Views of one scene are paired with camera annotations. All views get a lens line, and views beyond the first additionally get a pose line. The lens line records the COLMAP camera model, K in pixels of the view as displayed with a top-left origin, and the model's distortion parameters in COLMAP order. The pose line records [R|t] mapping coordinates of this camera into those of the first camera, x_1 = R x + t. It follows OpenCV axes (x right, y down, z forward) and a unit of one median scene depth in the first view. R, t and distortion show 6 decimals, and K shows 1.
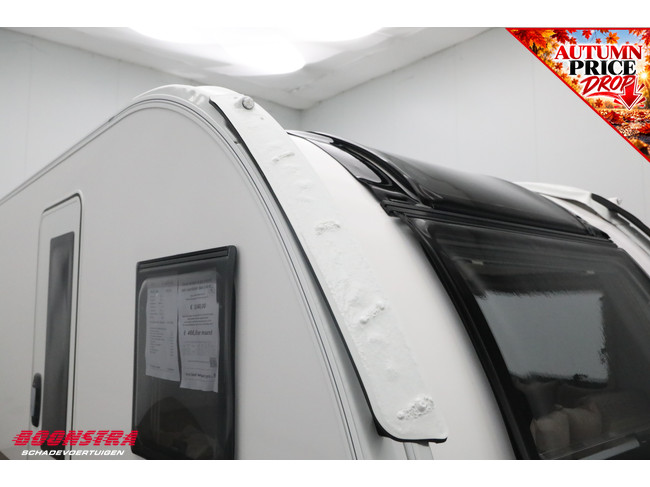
lens RADIAL K [[573.5, 0, 325.0], [0, 573.5, 243.5], [0, 0, 1]] dist [-0.039009, 0.001954]
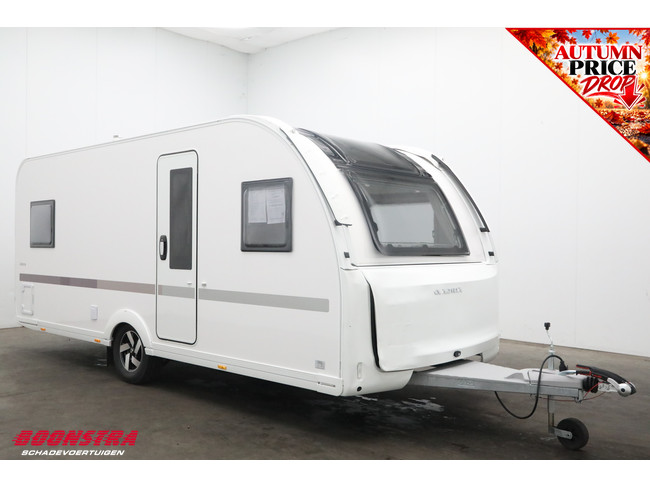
lens RADIAL K [[637.4, 0, 325.0], [0, 637.4, 243.5], [0, 0, 1]] dist [-0.004977, -0.005155]
pose [[0.991292, 0.013416, 0.130998, -0.401435], [-0.028176, 0.993367, 0.111483, -0.029583], [-0.128634, -0.114203, 0.985094, -2.424167]]
